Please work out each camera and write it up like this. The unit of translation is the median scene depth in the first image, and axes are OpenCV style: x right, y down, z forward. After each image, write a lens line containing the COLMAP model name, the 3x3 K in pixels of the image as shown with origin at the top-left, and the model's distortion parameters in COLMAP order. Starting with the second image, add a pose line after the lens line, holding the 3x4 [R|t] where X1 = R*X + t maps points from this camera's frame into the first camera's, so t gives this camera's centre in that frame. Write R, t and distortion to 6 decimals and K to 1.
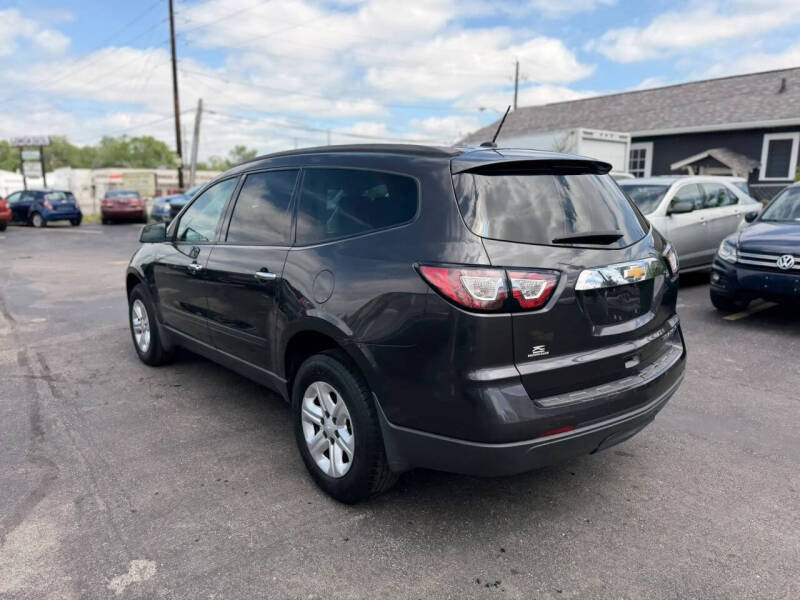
lens RADIAL K [[572.8, 0, 408.5], [0, 572.8, 291.3], [0, 0, 1]] dist [0.009551, -0.009397]
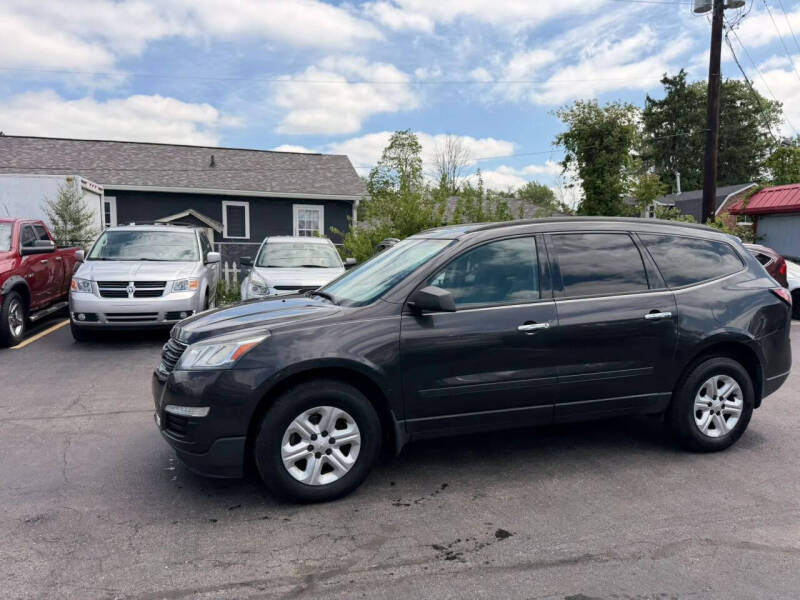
lens RADIAL K [[555.5, 0, 400.0], [0, 555.5, 300.0], [0, 0, 1]] dist [0.054405, -0.076478]
pose [[0.386682, -0.078227, 0.918889, -1.027923], [0.144516, 0.989226, 0.023400, -0.112632], [-0.910819, 0.123745, 0.393821, 0.644410]]
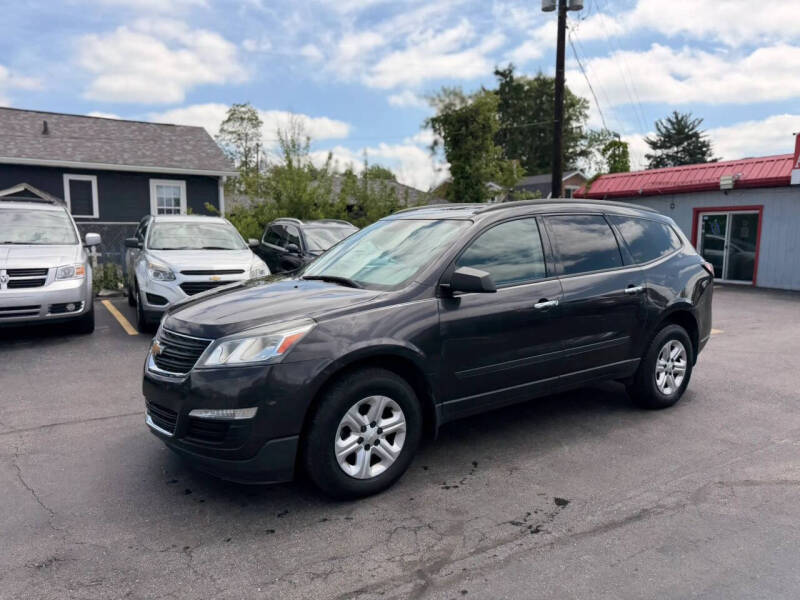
lens RADIAL K [[555.5, 0, 400.0], [0, 555.5, 300.0], [0, 0, 1]] dist [0.054405, -0.076478]
pose [[0.113620, -0.119170, 0.986351, -1.068184], [0.159112, 0.982149, 0.100334, -0.149667], [-0.980701, 0.145540, 0.130553, 0.874453]]
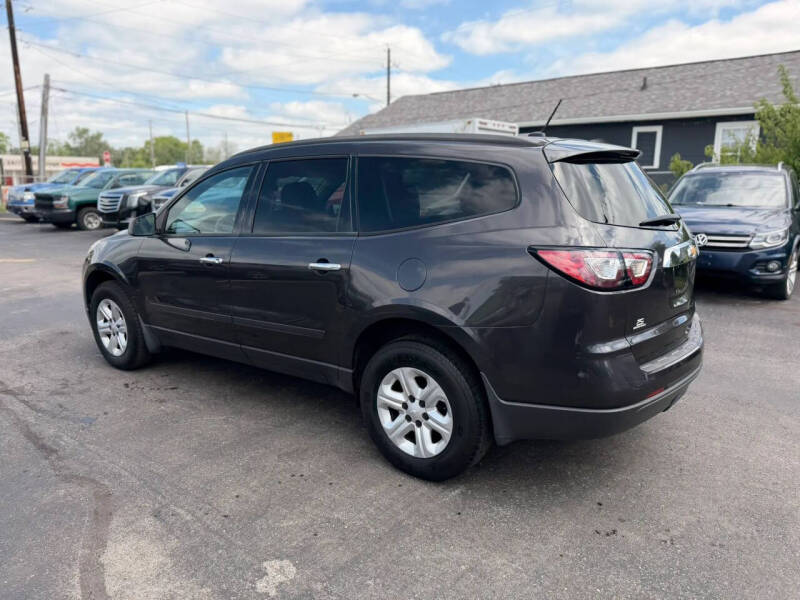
lens RADIAL K [[566.3, 0, 410.7], [0, 566.3, 299.7], [0, 0, 1]] dist [0.047722, -0.069331]
pose [[0.973470, -0.049069, 0.223491, -0.204666], [0.040708, 0.998294, 0.041866, -0.003297], [-0.225163, -0.031657, 0.973807, 0.007016]]
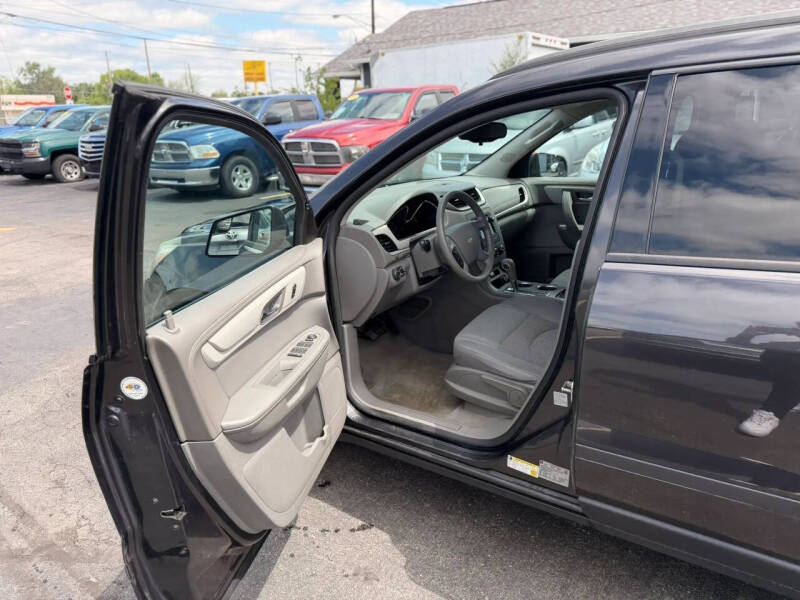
lens RADIAL K [[574.7, 0, 407.1], [0, 574.7, 299.0], [0, 0, 1]] dist [-0.002383, 0.000266]
pose [[0.963405, -0.107714, 0.245455, -0.423201], [0.071125, 0.985608, 0.153357, -0.094654], [-0.258441, -0.130287, 0.957201, 0.486004]]
